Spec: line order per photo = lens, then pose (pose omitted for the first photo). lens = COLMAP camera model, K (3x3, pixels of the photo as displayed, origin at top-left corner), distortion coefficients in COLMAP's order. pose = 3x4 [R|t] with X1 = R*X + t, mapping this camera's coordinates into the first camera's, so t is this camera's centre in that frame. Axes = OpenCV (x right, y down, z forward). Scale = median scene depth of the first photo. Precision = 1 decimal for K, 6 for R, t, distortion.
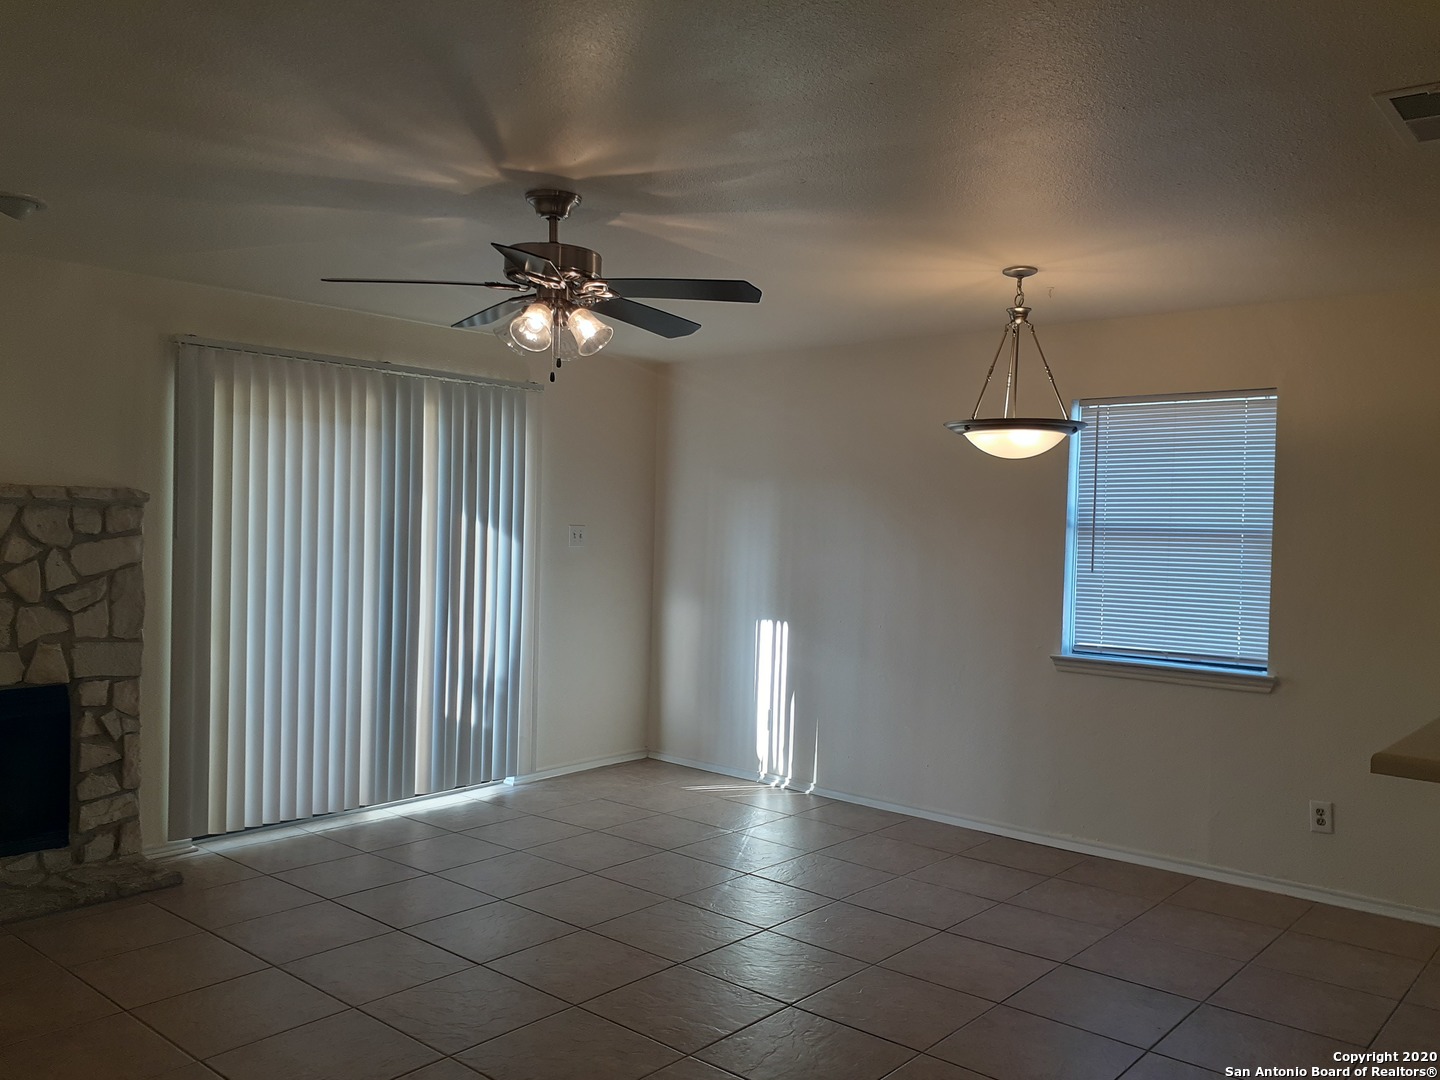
lens RADIAL K [[1150.3, 0, 716.0], [0, 1150.3, 552.8], [0, 0, 1]] dist [-0.002965, -0.003086]
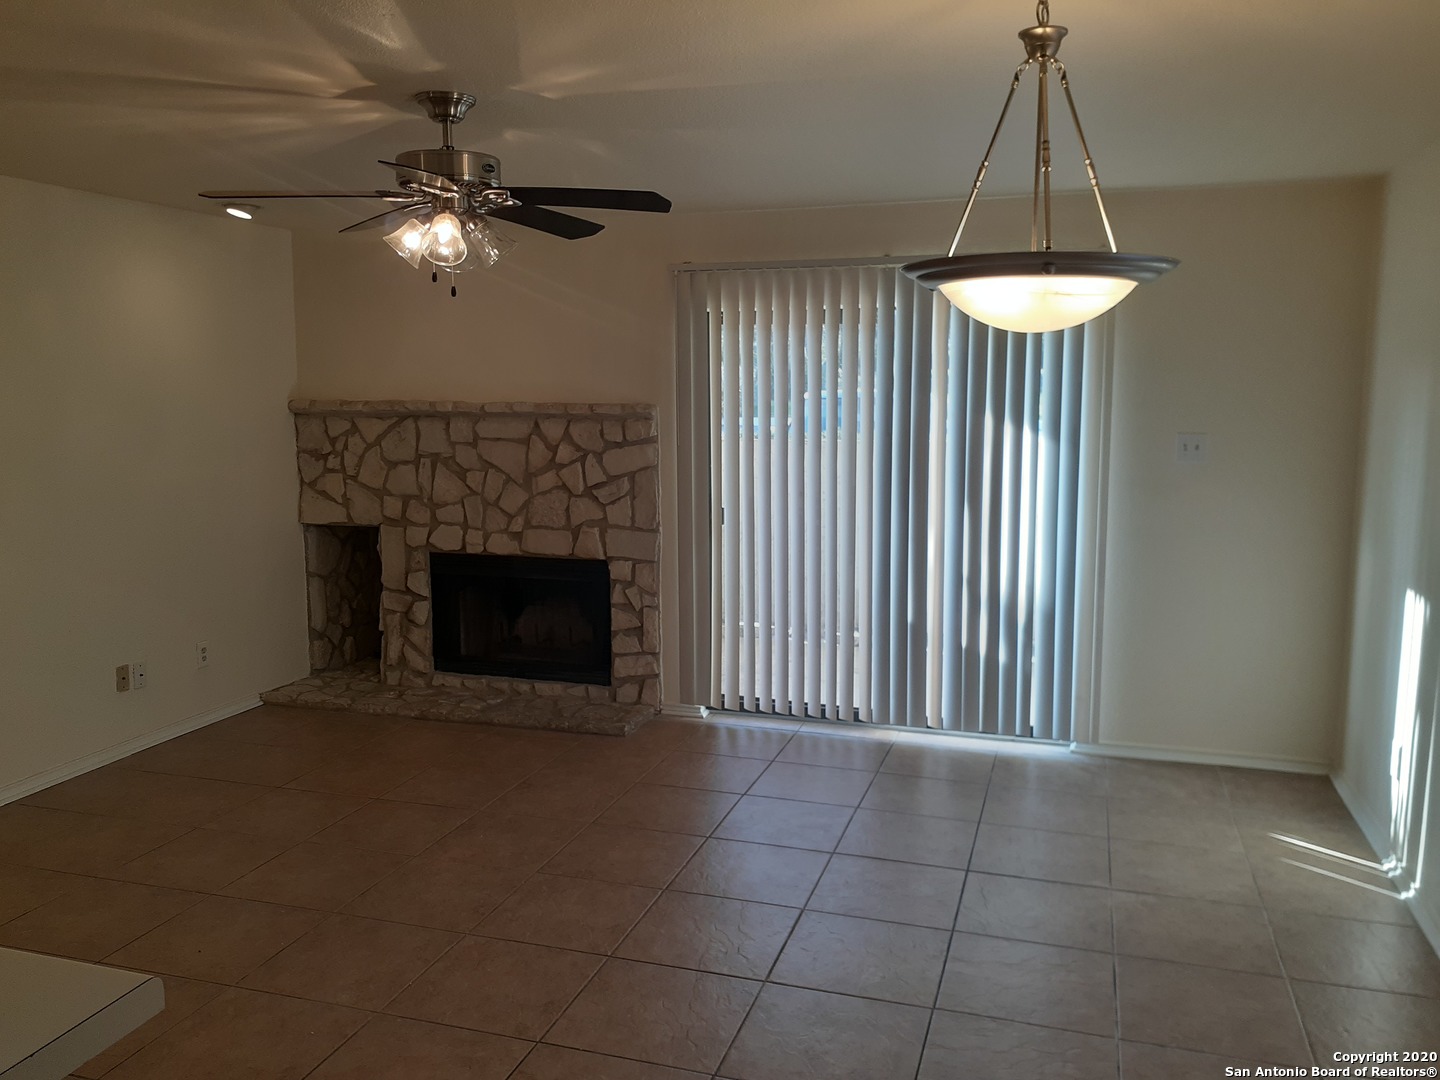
lens RADIAL K [[1137.1, 0, 720.0], [0, 1137.1, 540.0], [0, 0, 1]] dist [0.176614, -0.309891]
pose [[0.393890, 0.097251, -0.913998, 0.626240], [-0.014576, 0.994923, 0.099580, -0.034767], [0.919042, -0.025901, 0.393308, 0.611179]]
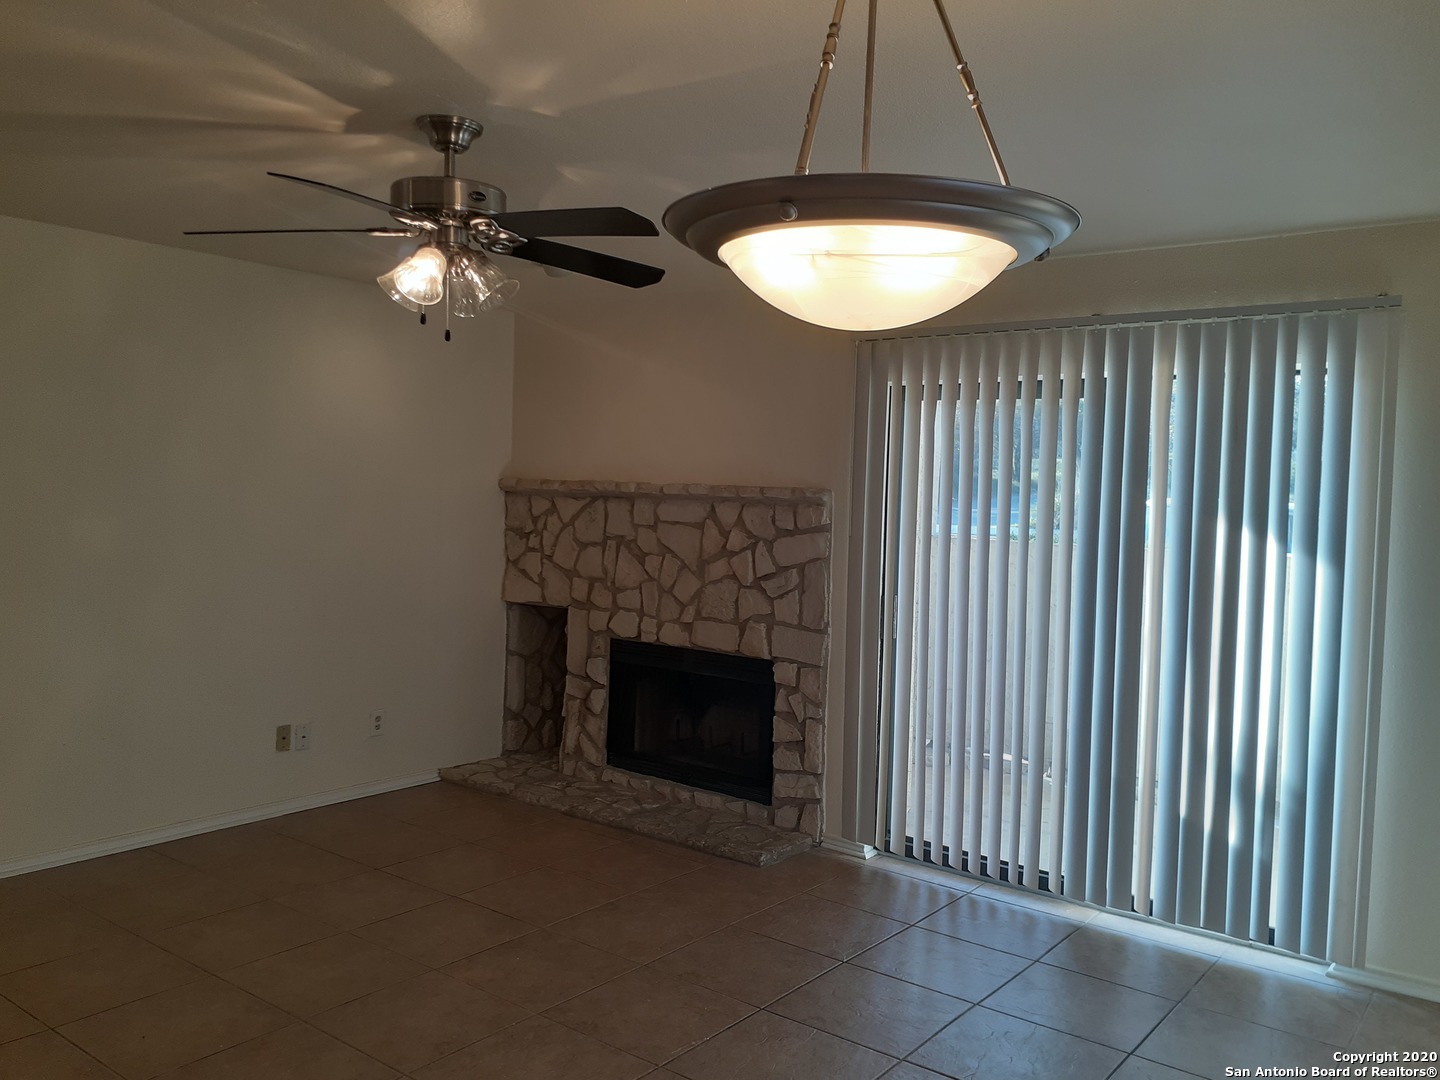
lens RADIAL K [[1137.1, 0, 720.0], [0, 1137.1, 540.0], [0, 0, 1]] dist [0.176614, -0.309891]
pose [[0.060595, 0.019133, -0.997979, 0.546457], [-0.059487, 0.998108, 0.015523, -0.019134], [0.996388, 0.058426, 0.061619, 0.859209]]
